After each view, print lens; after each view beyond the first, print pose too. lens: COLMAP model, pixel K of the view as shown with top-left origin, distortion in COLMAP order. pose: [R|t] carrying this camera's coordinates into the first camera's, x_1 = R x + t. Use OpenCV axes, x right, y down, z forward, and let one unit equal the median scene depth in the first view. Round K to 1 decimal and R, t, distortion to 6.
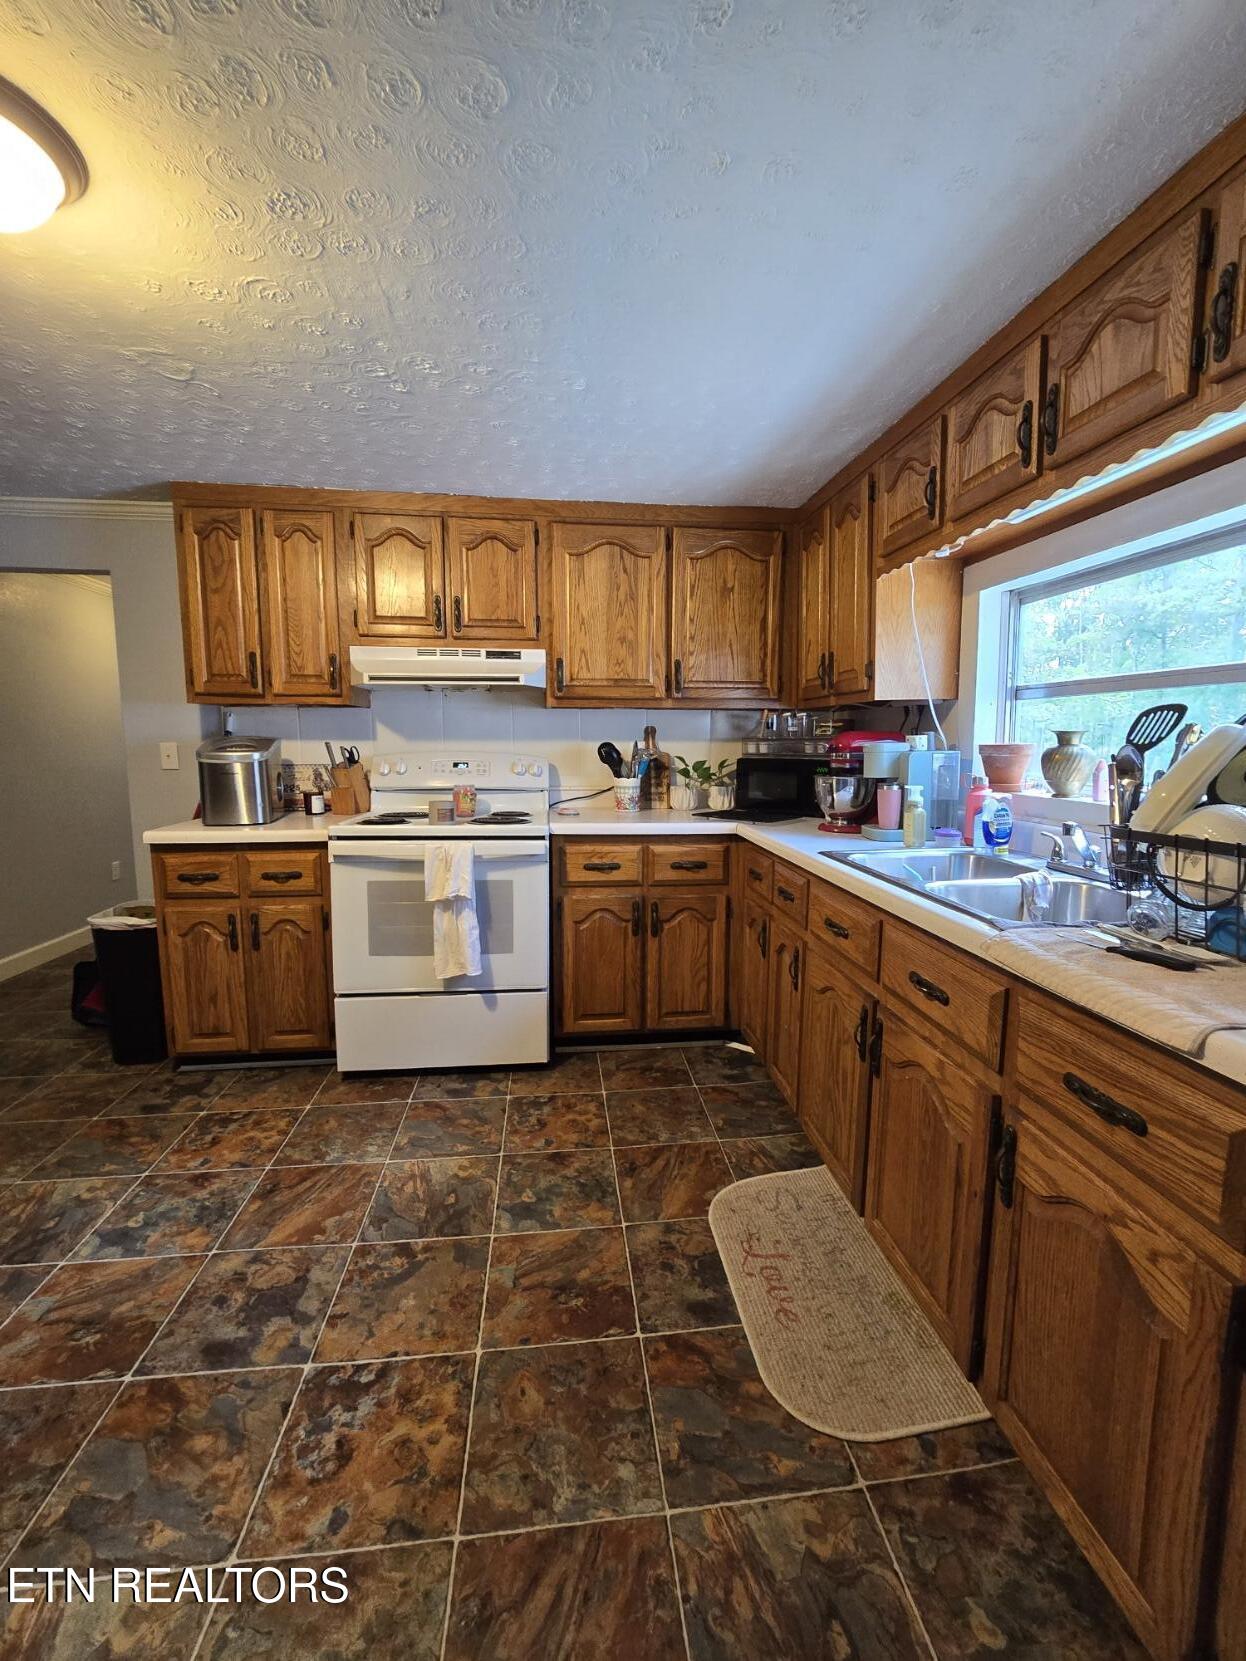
lens RADIAL K [[684.8, 0, 633.4], [0, 684.8, 820.6], [0, 0, 1]] dist [-0.003224, -0.000153]
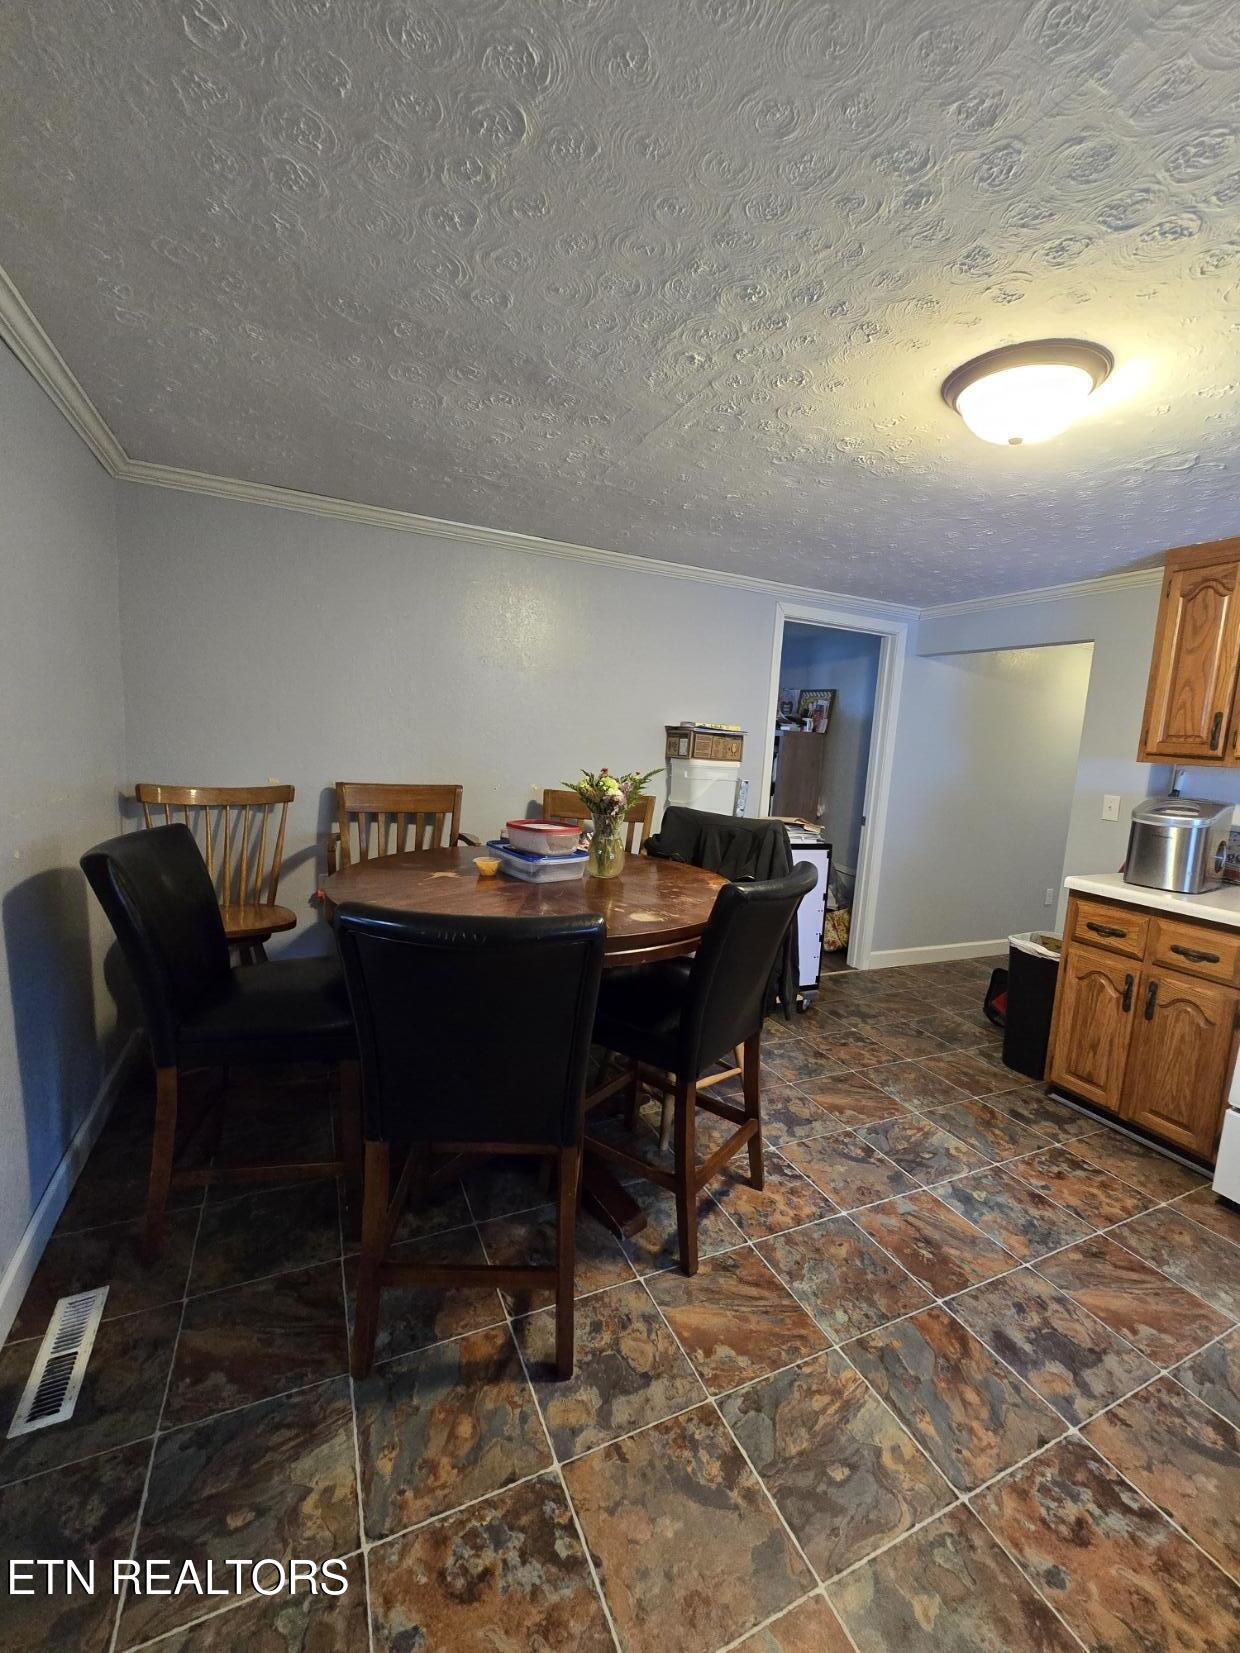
lens RADIAL K [[681.7, 0, 623.9], [0, 681.7, 819.1], [0, 0, 1]] dist [-0.011506, 0.003336]
pose [[0.316611, 0.131710, -0.939367, 0.117613], [-0.169567, 0.982220, 0.080566, -0.060630], [0.933276, 0.133778, 0.333316, -0.079840]]
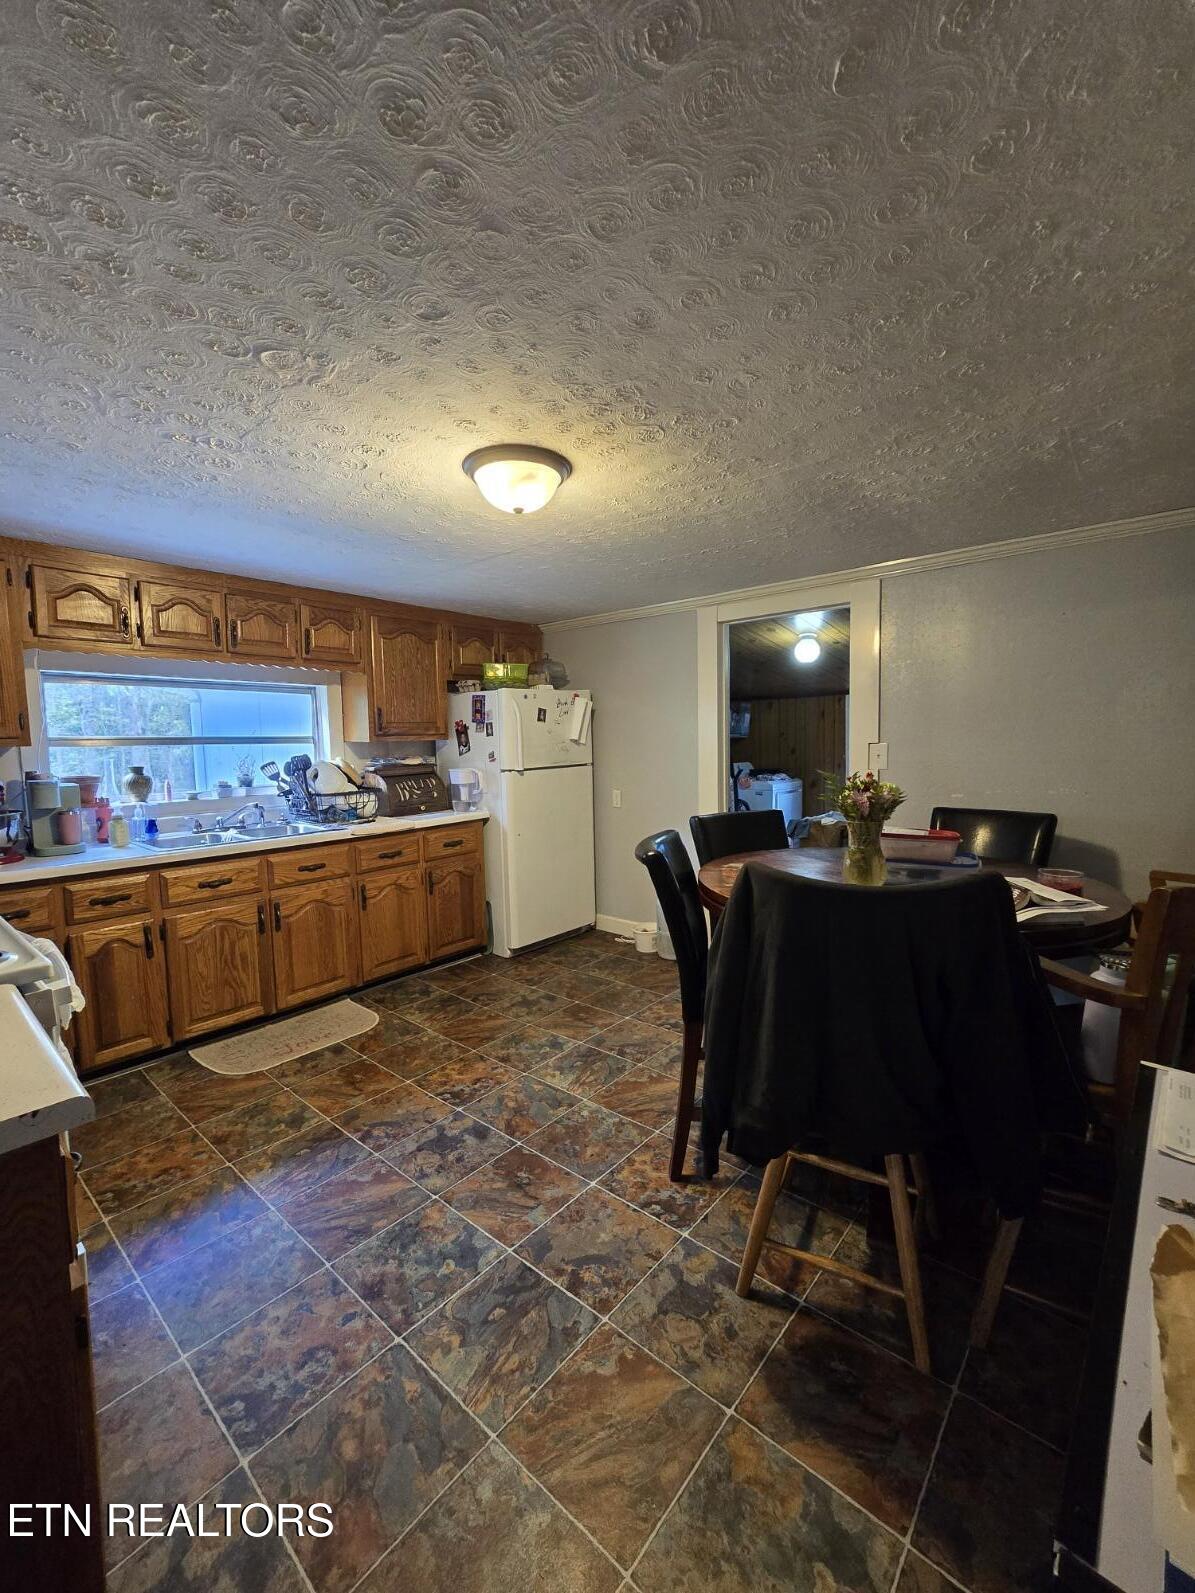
lens RADIAL K [[654.2, 0, 598.4], [0, 654.2, 791.7], [0, 0, 1]] dist [-0.000659, -0.000199]
pose [[-0.671234, -0.051616, 0.739446, -1.635081], [0.102030, 0.981643, 0.161140, -0.246768], [-0.734190, 0.183608, -0.653646, 1.407520]]
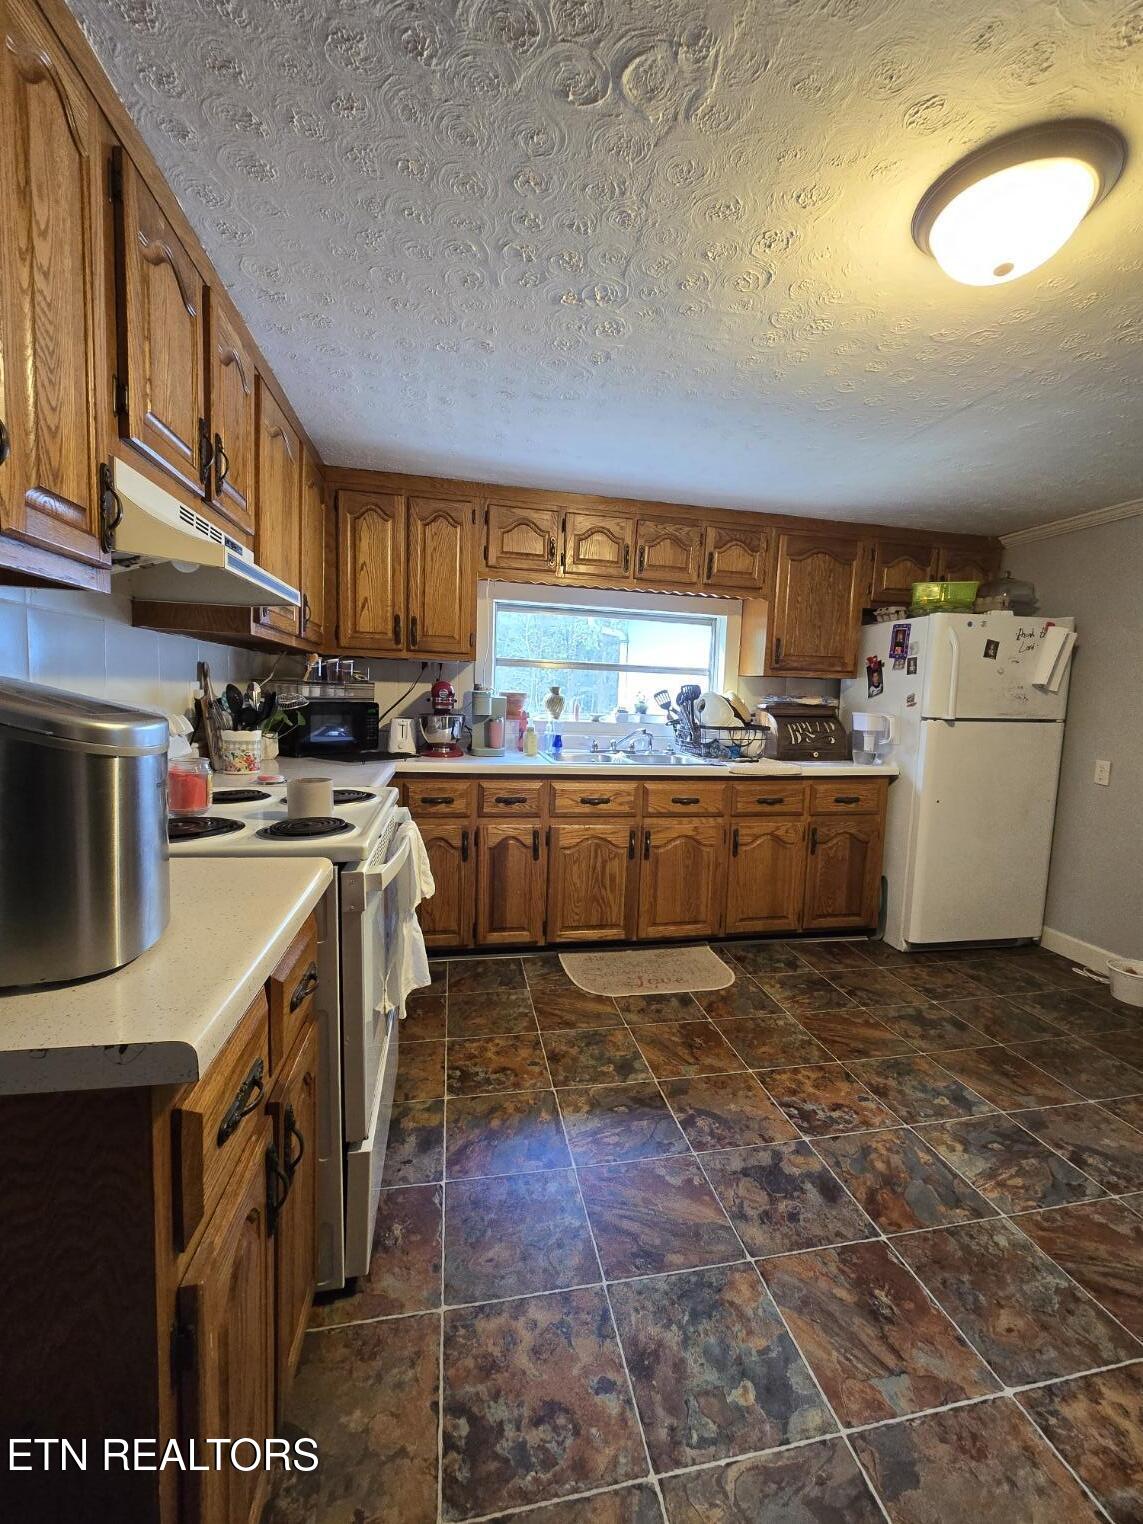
lens RADIAL K [[620.3, 0, 580.9], [0, 620.3, 752.9], [0, 0, 1]] dist [-0.002325, -0.000263]
pose [[-0.081200, -0.102479, 0.991415, -1.337762], [0.080015, 0.990819, 0.108971, -0.148759], [-0.993481, 0.088176, -0.072255, 1.213065]]
